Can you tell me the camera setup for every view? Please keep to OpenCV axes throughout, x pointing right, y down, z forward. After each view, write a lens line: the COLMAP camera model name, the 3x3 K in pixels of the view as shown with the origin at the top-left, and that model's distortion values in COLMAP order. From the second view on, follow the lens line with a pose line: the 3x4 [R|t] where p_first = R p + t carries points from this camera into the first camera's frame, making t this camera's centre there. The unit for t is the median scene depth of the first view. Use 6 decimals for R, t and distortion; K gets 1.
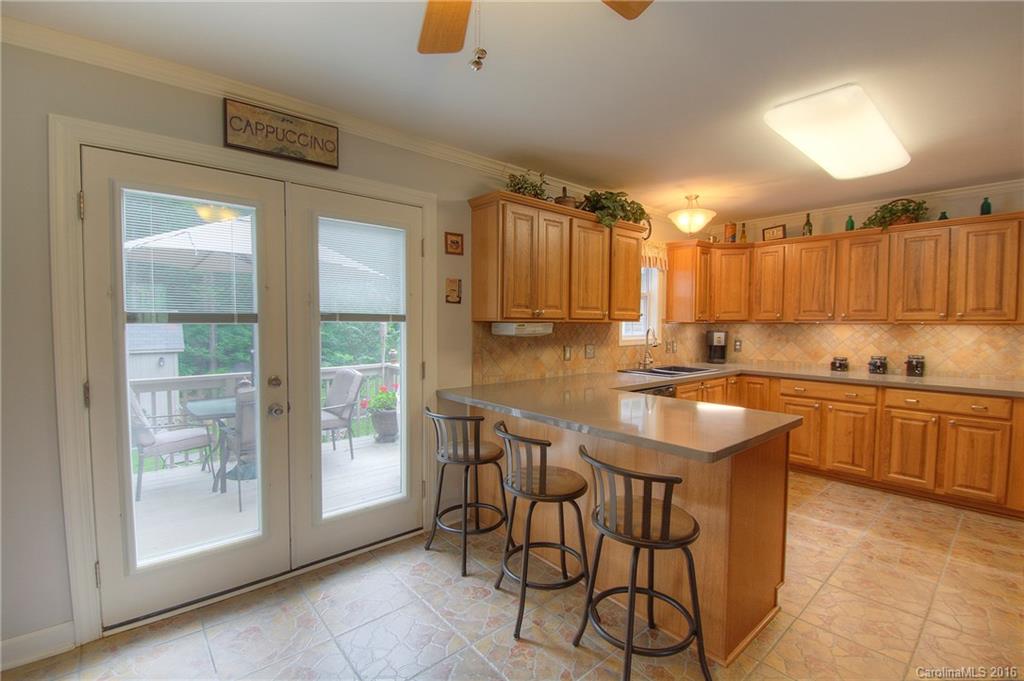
lens RADIAL K [[447.4, 0, 513.6], [0, 447.4, 342.0], [0, 0, 1]] dist [-0.003473, -0.014717]
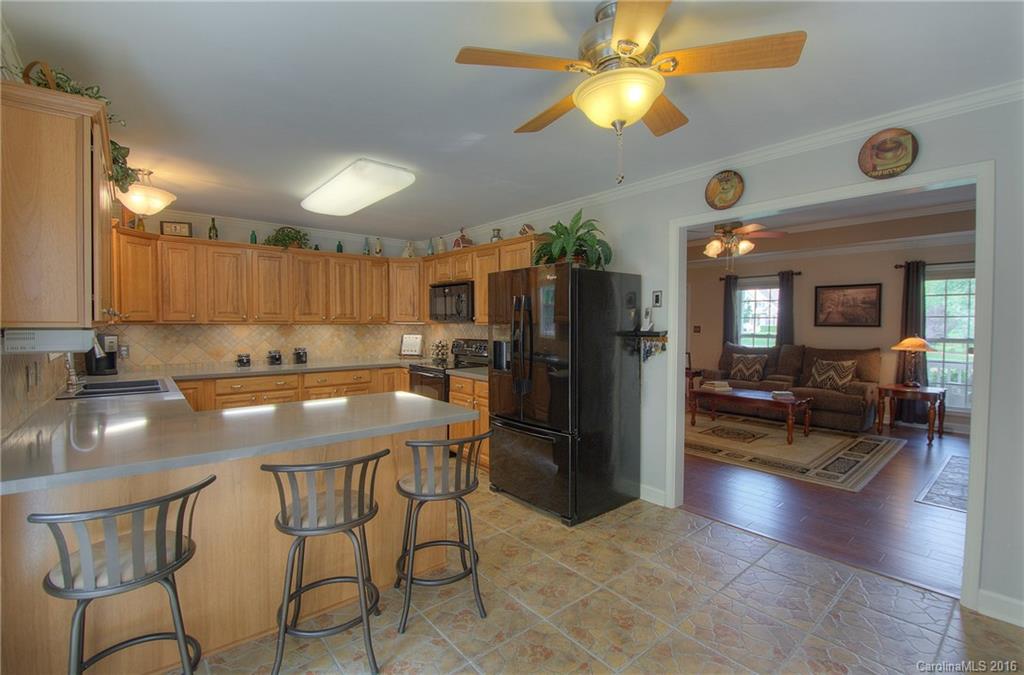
lens RADIAL K [[456.4, 0, 512.0], [0, 456.4, 337.5], [0, 0, 1]] dist [-0.020907, -0.000412]
pose [[0.004149, -0.036880, 0.999311, -0.467319], [0.039604, 0.998542, 0.036688, -0.026678], [-0.999207, 0.039425, 0.005604, 0.365840]]
